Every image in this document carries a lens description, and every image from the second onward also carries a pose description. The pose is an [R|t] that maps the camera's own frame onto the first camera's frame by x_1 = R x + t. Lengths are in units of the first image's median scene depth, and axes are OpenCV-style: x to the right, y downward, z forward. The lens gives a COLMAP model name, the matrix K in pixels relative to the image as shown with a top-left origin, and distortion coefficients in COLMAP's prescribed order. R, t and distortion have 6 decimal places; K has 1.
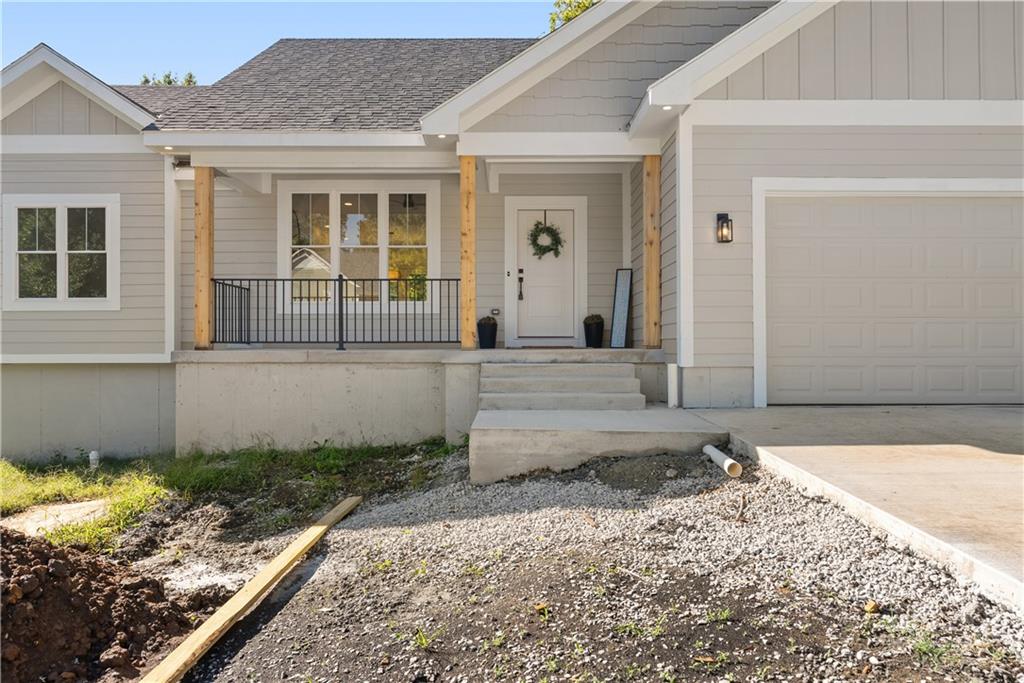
lens RADIAL K [[700.3, 0, 514.5], [0, 700.3, 344.8], [0, 0, 1]] dist [-0.005568, 0.002099]
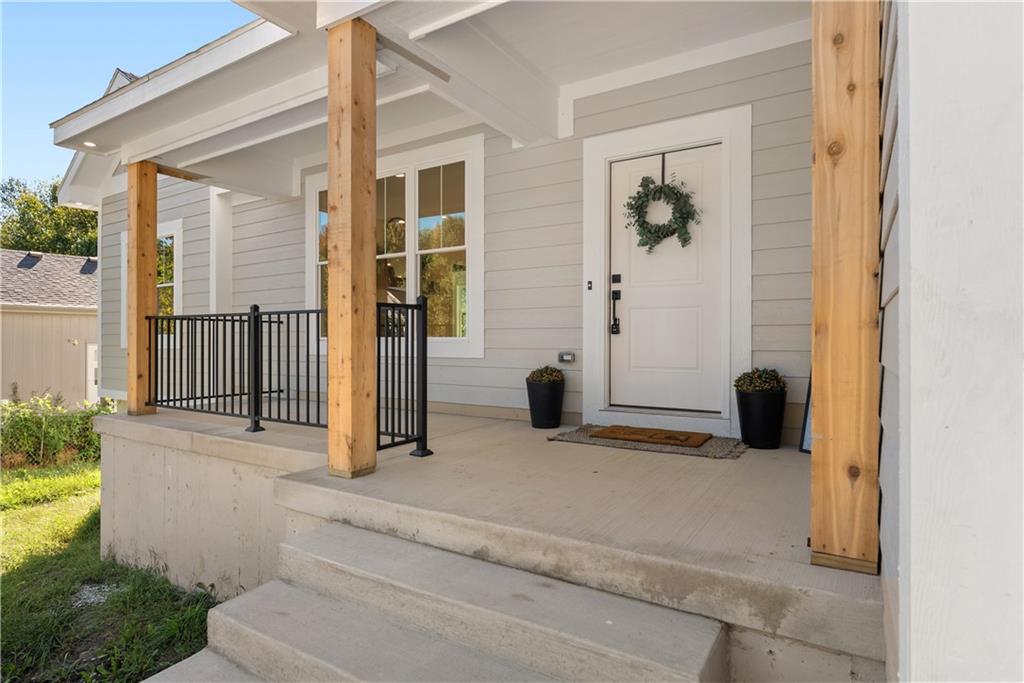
lens RADIAL K [[549.5, 0, 512.0], [0, 549.5, 341.5], [0, 0, 1]] dist [-0.006765, -0.001859]
pose [[0.846624, 0.003588, -0.532179, 0.191726], [0.000526, 0.999971, 0.007579, -0.073726], [0.532191, -0.006697, 0.846598, 0.730737]]
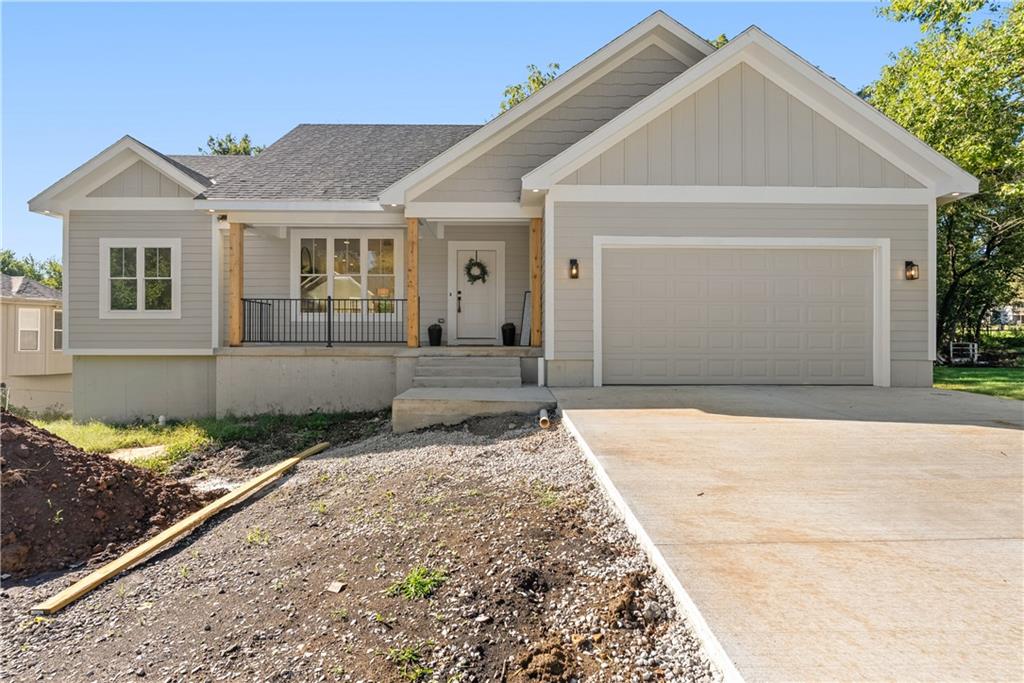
lens RADIAL K [[549.5, 0, 512.0], [0, 549.5, 341.5], [0, 0, 1]] dist [-0.006765, -0.001859]
pose [[0.999936, 0.003858, 0.010674, 0.126744], [-0.003894, 0.999987, 0.003369, -0.010057], [-0.010661, -0.003410, 0.999937, -0.164566]]
